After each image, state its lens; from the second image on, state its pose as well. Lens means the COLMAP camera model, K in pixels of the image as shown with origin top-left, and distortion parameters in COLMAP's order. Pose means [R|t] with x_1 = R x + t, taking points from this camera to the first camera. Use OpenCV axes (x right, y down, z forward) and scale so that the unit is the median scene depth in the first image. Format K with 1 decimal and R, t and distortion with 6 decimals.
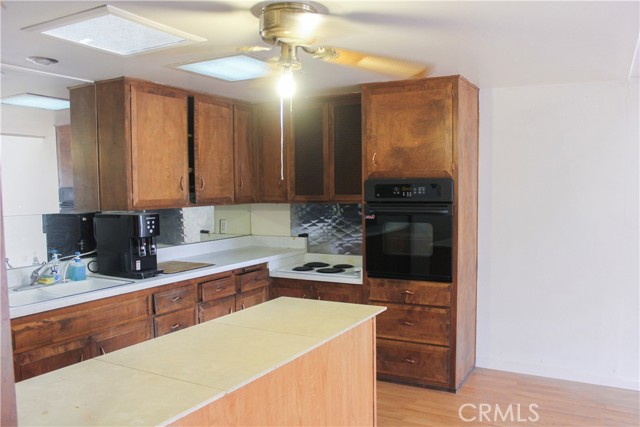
lens RADIAL K [[560.3, 0, 320.0], [0, 560.3, 213.5], [0, 0, 1]] dist [-0.183963, -0.000348]
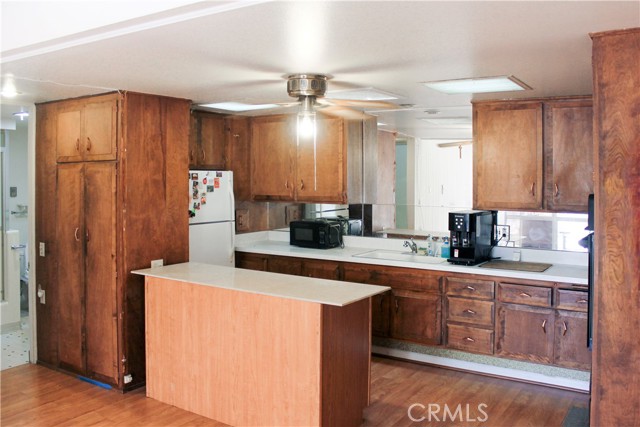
lens RADIAL K [[551.3, 0, 319.4], [0, 551.3, 181.9], [0, 0, 1]] dist [-0.092921, 0.005816]
pose [[-0.082898, 0.017661, -0.996402, 0.938074], [-0.061462, 0.997849, 0.022801, -0.077770], [0.994661, 0.063131, -0.081634, 0.782922]]
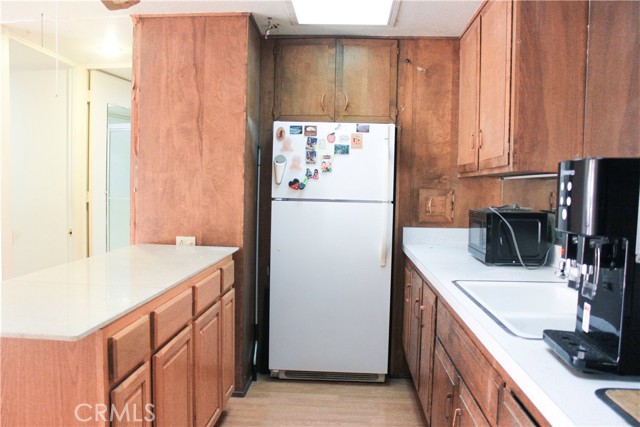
lens RADIAL K [[525.9, 0, 320.0], [0, 525.9, 213.5], [0, 0, 1]] dist [-0.155312, 0.128214]
pose [[-0.903107, 0.008696, -0.429328, -0.062019], [-0.040285, 0.993670, 0.104869, 0.007898], [0.427522, 0.112004, -0.897039, 1.195655]]
